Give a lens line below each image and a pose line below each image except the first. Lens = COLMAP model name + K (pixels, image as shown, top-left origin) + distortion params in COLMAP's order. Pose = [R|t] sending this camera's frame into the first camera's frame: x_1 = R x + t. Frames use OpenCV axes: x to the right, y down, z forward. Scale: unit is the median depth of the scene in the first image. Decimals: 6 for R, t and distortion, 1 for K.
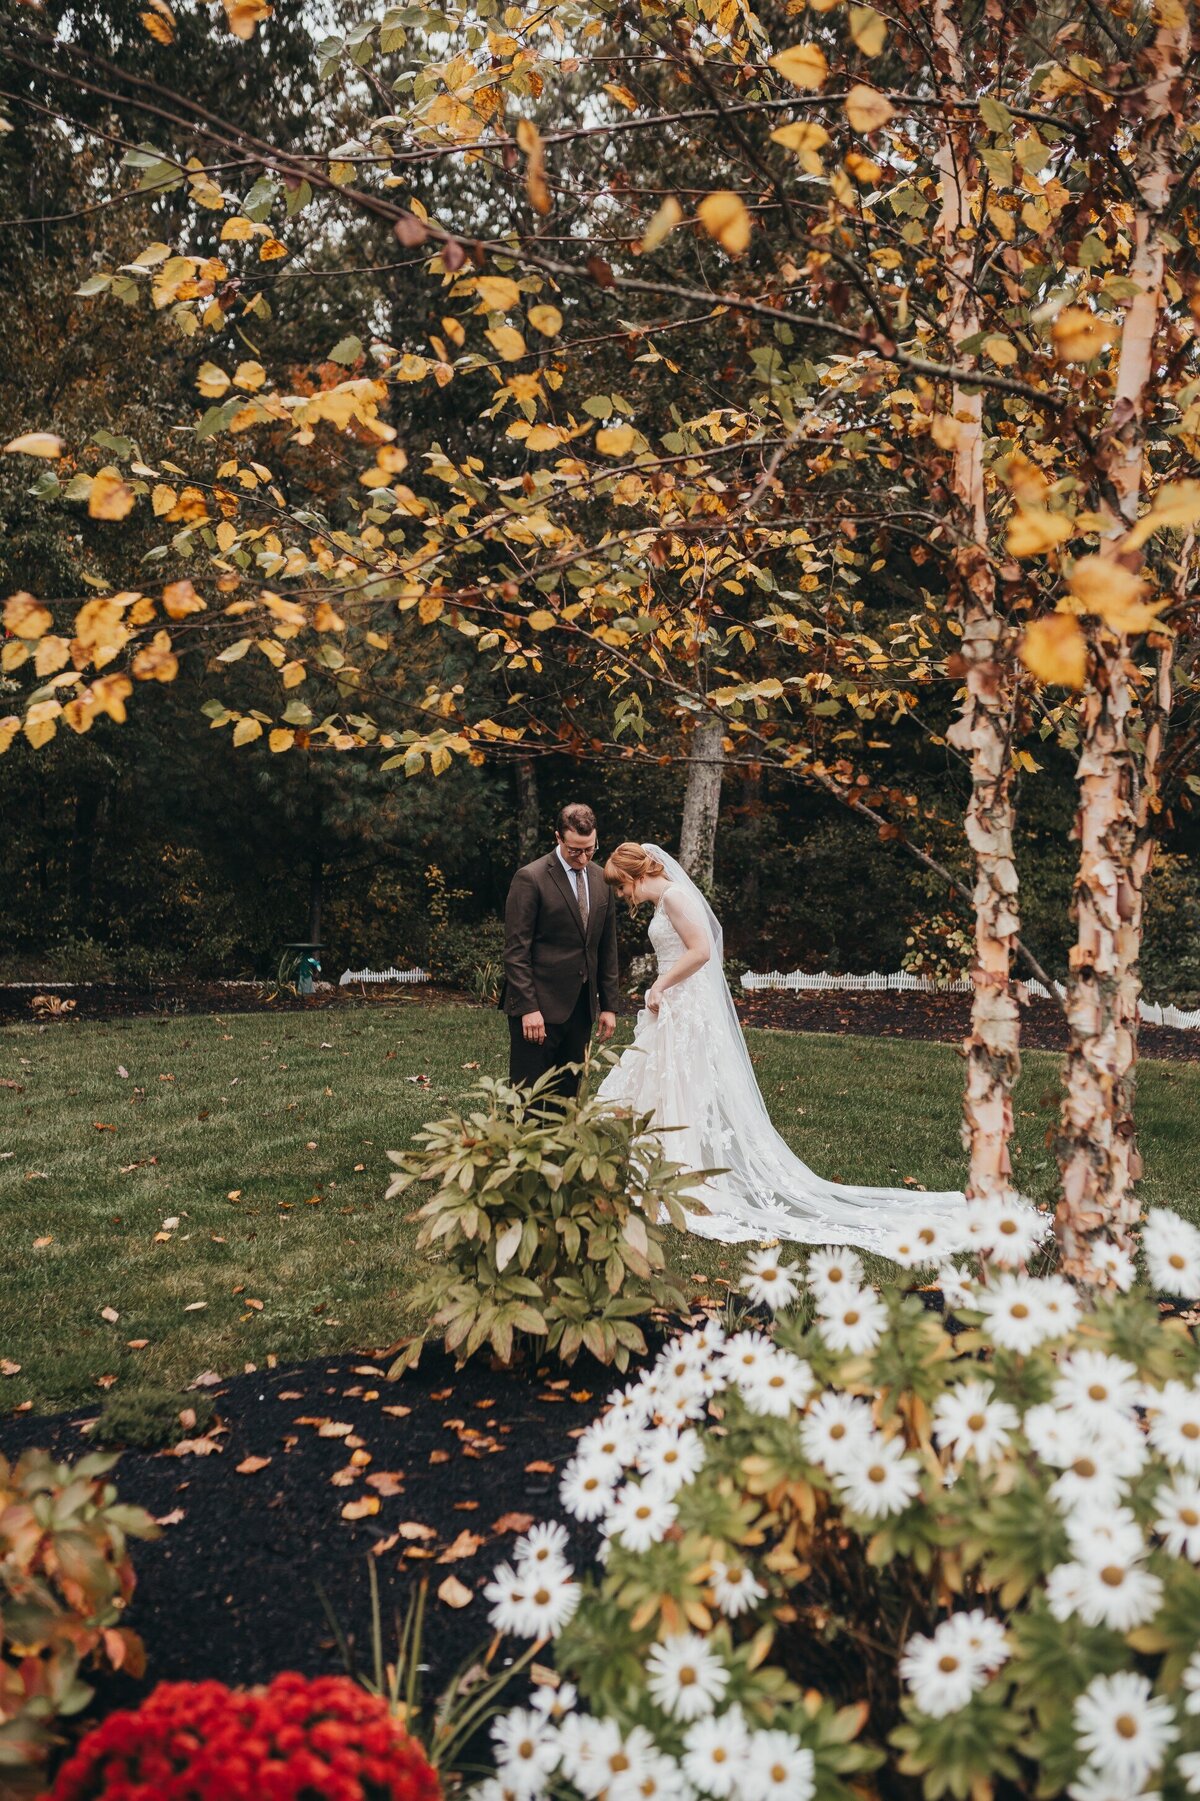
lens RADIAL K [[1754.8, 0, 588.3], [0, 1754.8, 896.6], [0, 0, 1]] dist [-0.044467, 0.041112]
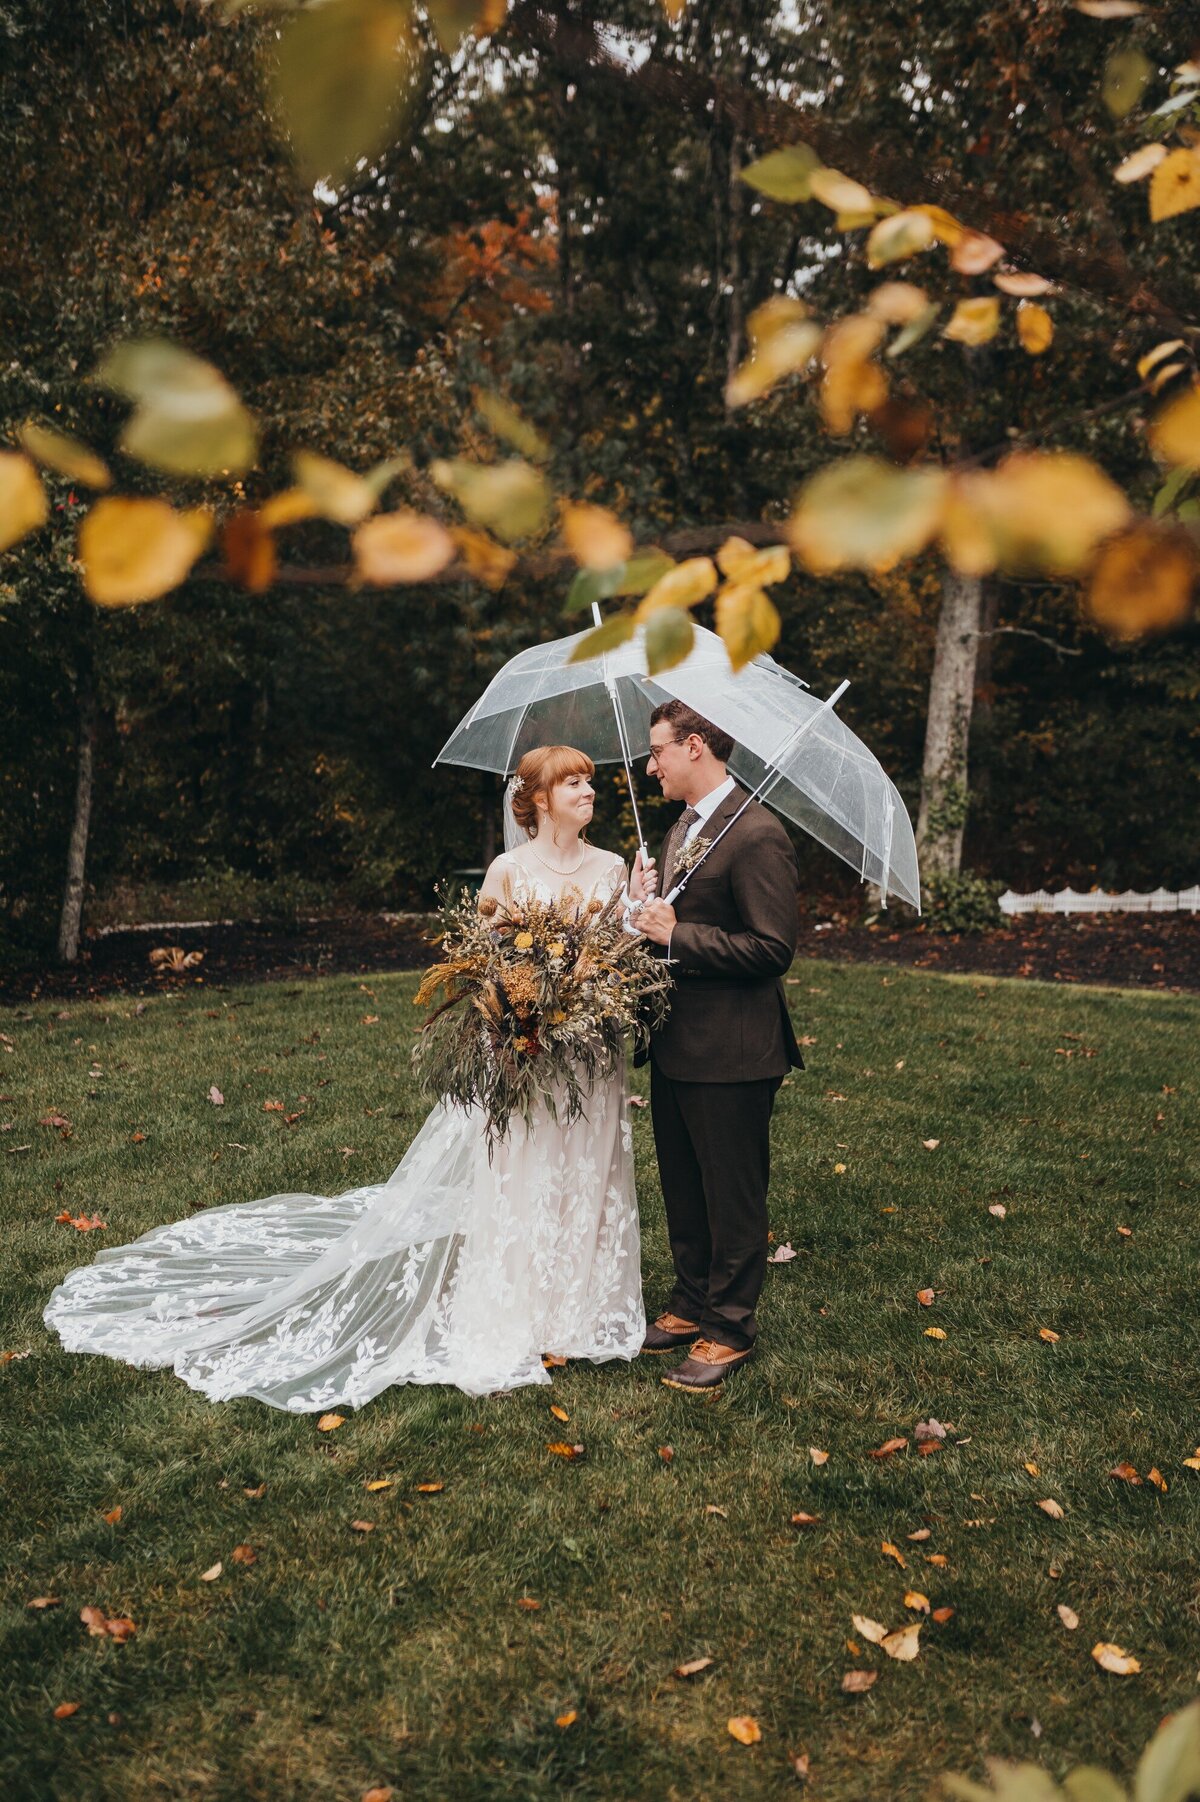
lens RADIAL K [[1703.7, 0, 600.0], [0, 1703.7, 901.0], [0, 0, 1]] dist [-0.066838, 0.001034]
pose [[0.995068, -0.018708, -0.097412, -0.025308], [0.025544, 0.997261, 0.069415, -0.015328], [0.095846, -0.071561, 0.992820, 0.210462]]
